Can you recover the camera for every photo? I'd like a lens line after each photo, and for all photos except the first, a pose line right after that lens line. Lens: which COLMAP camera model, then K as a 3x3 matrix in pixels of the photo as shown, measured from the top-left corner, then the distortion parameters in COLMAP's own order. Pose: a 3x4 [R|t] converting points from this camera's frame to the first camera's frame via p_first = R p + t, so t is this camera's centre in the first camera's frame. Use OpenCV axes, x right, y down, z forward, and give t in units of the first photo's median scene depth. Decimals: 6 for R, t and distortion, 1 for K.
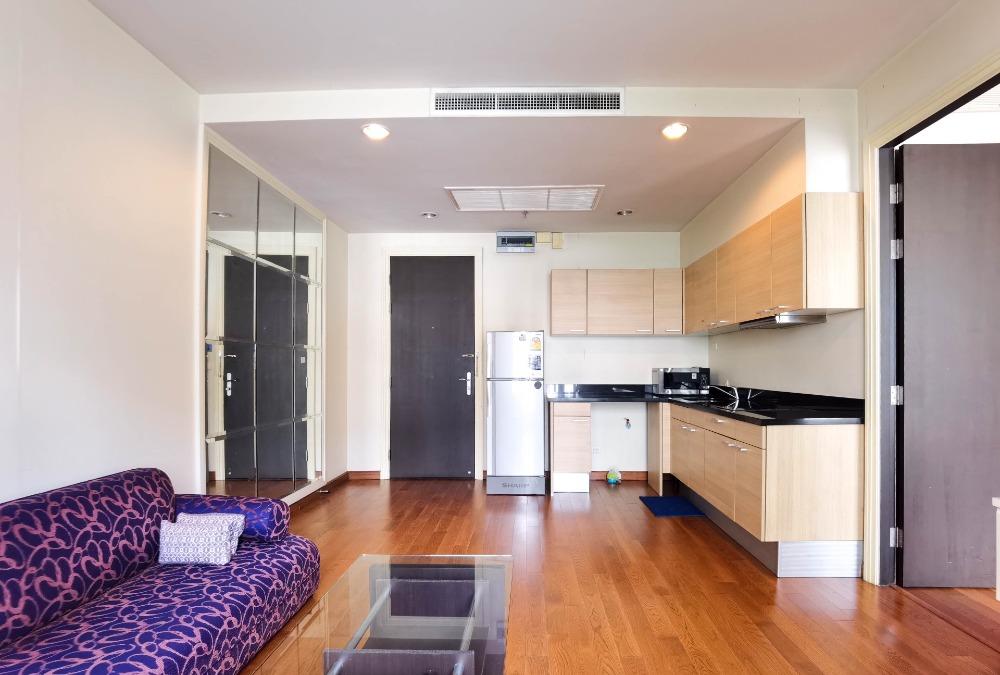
lens RADIAL K [[535.7, 0, 530.3], [0, 535.7, 369.8], [0, 0, 1]] dist [-0.043854, 0.023452]
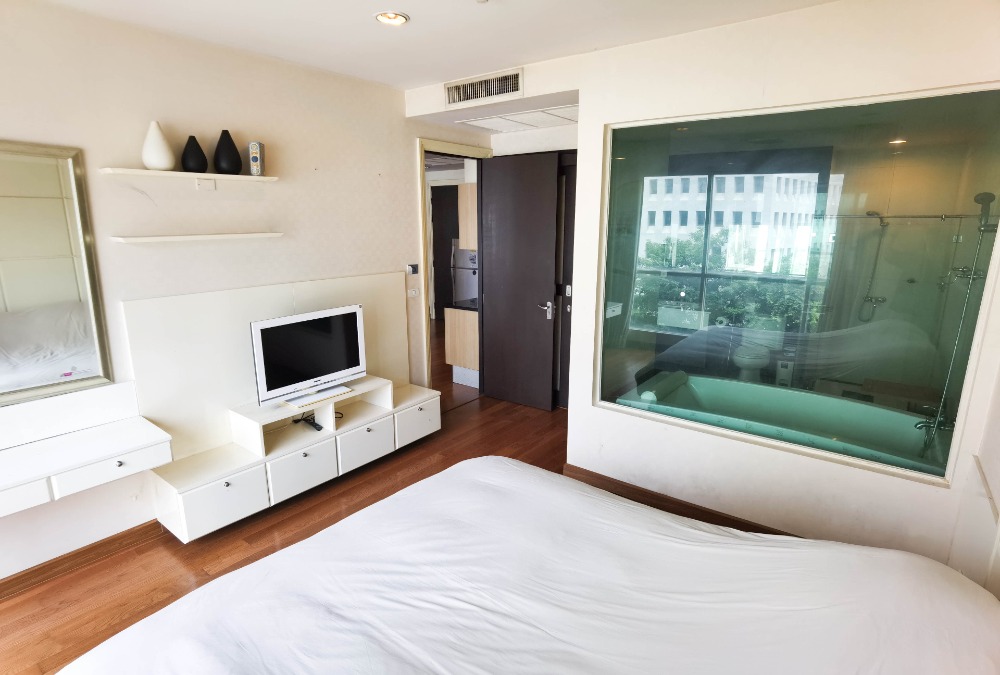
lens RADIAL K [[527.5, 0, 501.2], [0, 527.5, 359.8], [0, 0, 1]] dist [-0.026919, 0.000143]
pose [[0.806704, 0.149403, -0.571758, 1.223629], [0.000881, 0.967209, 0.253979, -0.143419], [0.590955, -0.205390, 0.780120, -0.314004]]
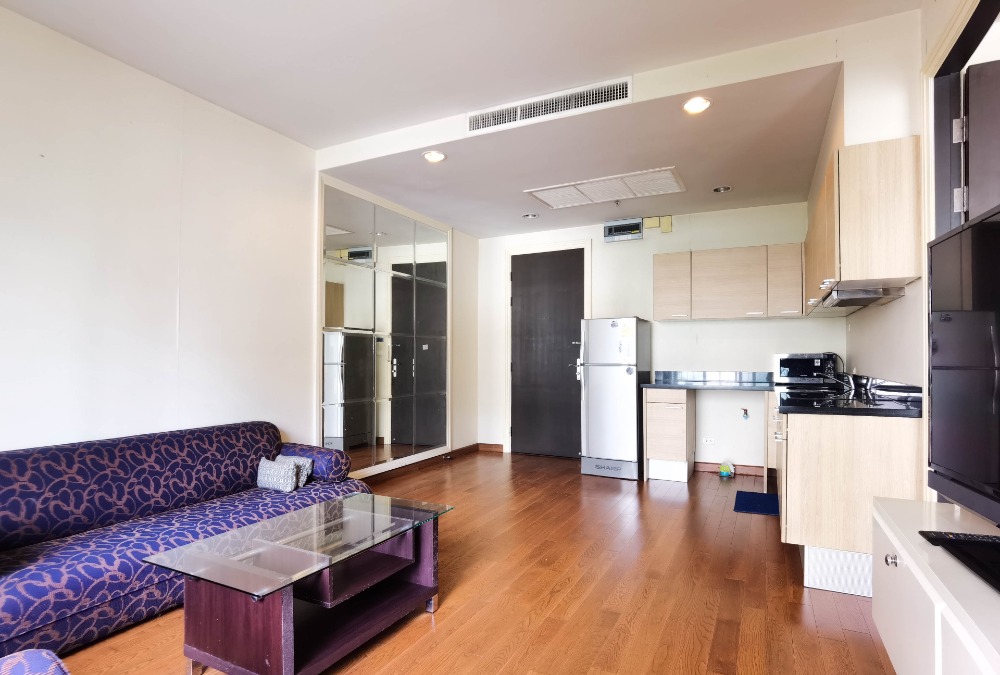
lens RADIAL K [[527.5, 0, 501.2], [0, 527.5, 359.8], [0, 0, 1]] dist [-0.026919, 0.000143]
pose [[0.897081, 0.002824, -0.441856, 0.277290], [-0.001090, 0.999991, 0.004179, 0.005000], [0.441864, -0.003268, 0.897076, -0.004444]]
